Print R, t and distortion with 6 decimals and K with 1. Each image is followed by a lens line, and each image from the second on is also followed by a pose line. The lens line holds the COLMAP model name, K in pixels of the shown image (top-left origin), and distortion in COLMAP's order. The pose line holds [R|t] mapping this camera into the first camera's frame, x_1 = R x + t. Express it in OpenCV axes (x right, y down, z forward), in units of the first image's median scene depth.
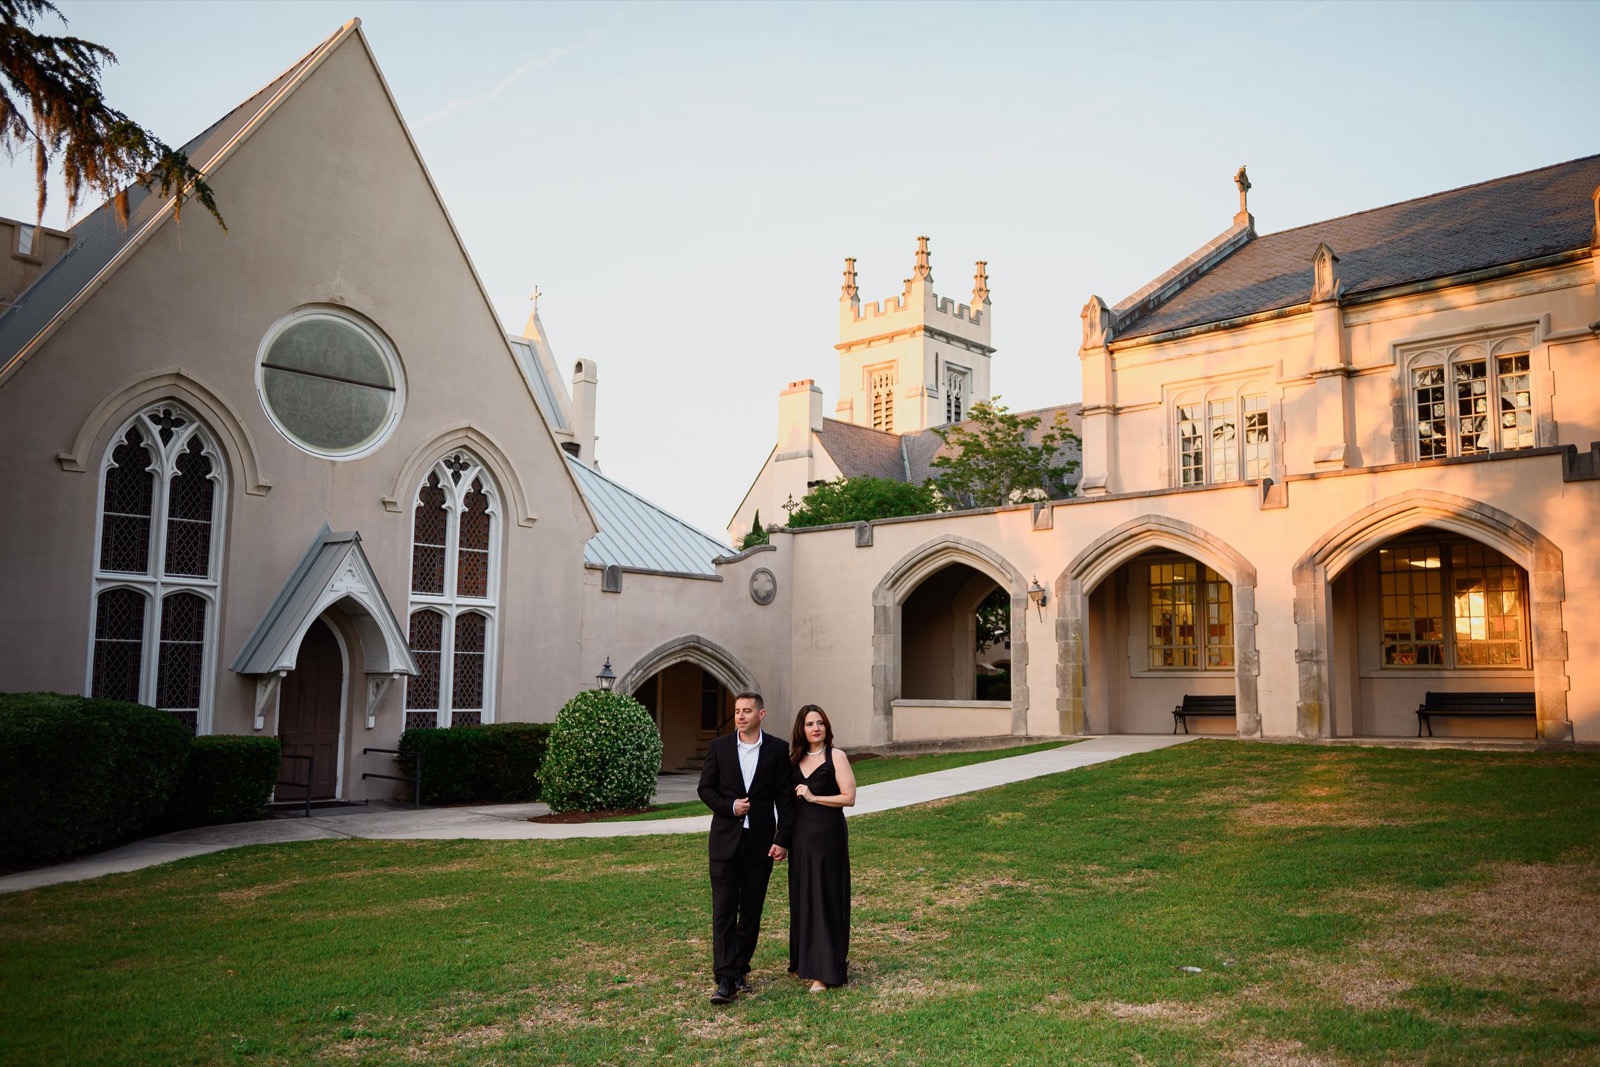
lens RADIAL K [[1446.9, 0, 746.7], [0, 1446.9, 490.5], [0, 0, 1]] dist [0.007266, 0.000444]
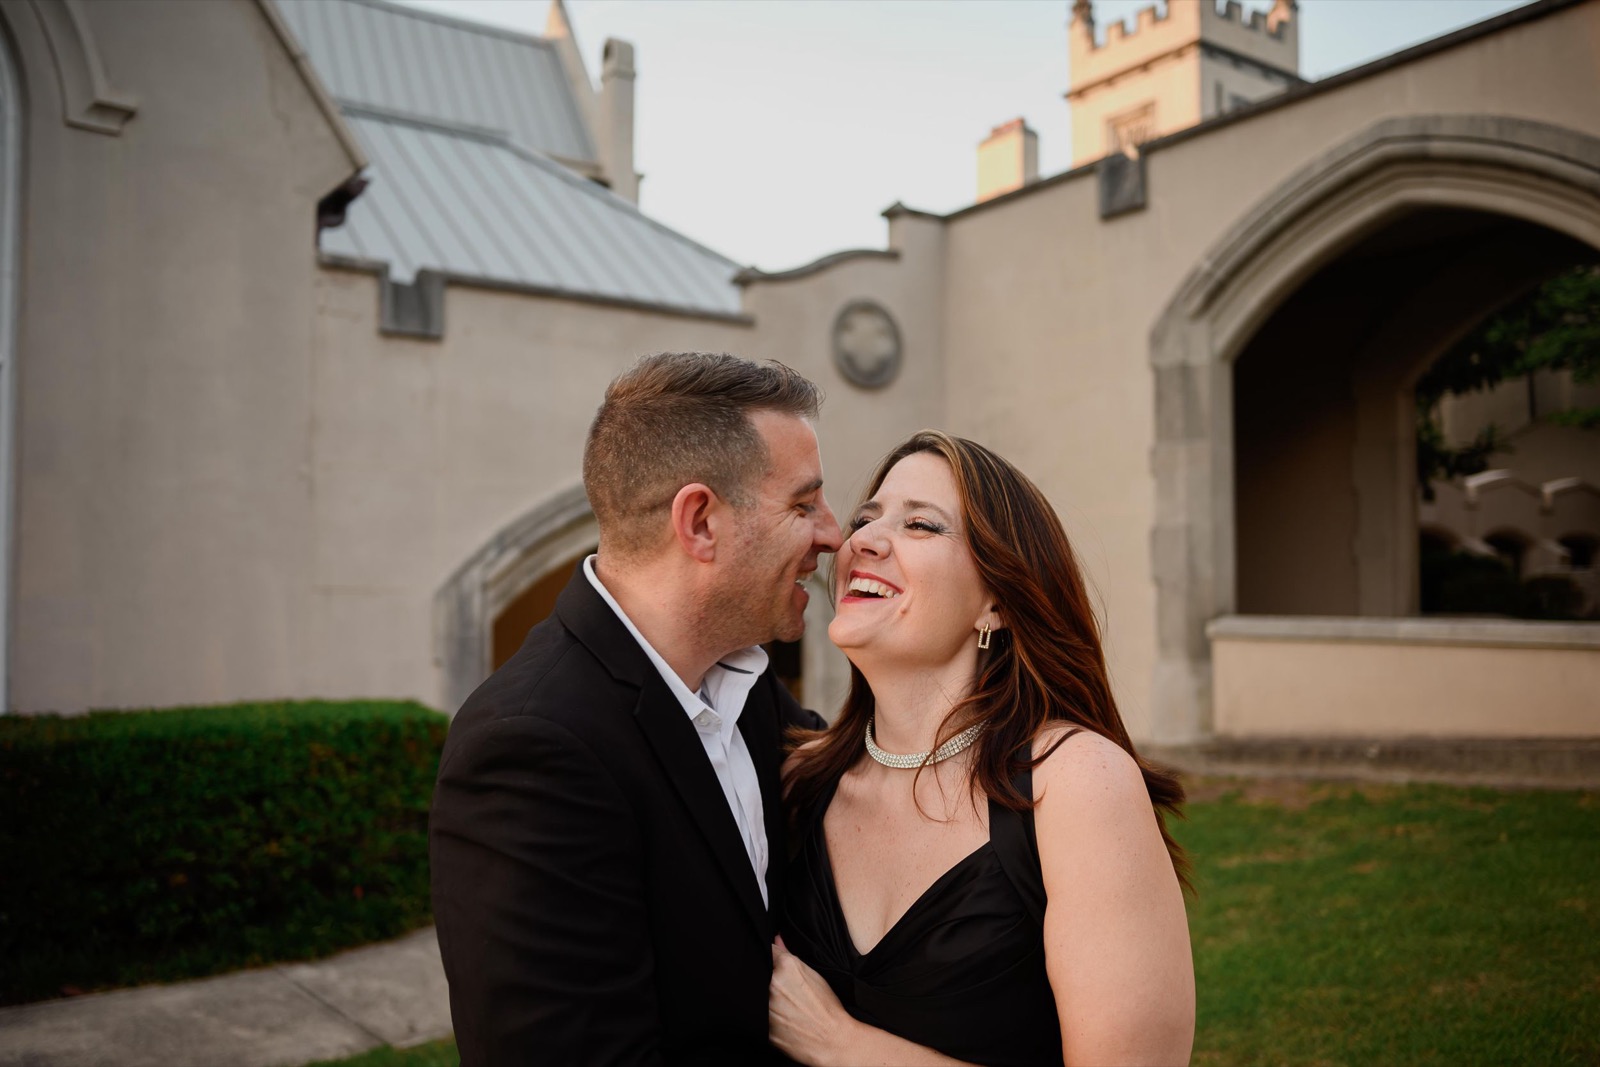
lens RADIAL K [[1286.3, 0, 800.0], [0, 1286.3, 533.5], [0, 0, 1]] dist [0.015212, -0.004644]
pose [[0.988114, -0.025722, -0.151558, 0.047133], [0.039163, 0.995492, 0.086380, 0.089304], [0.148653, -0.091288, 0.984667, 0.653928]]
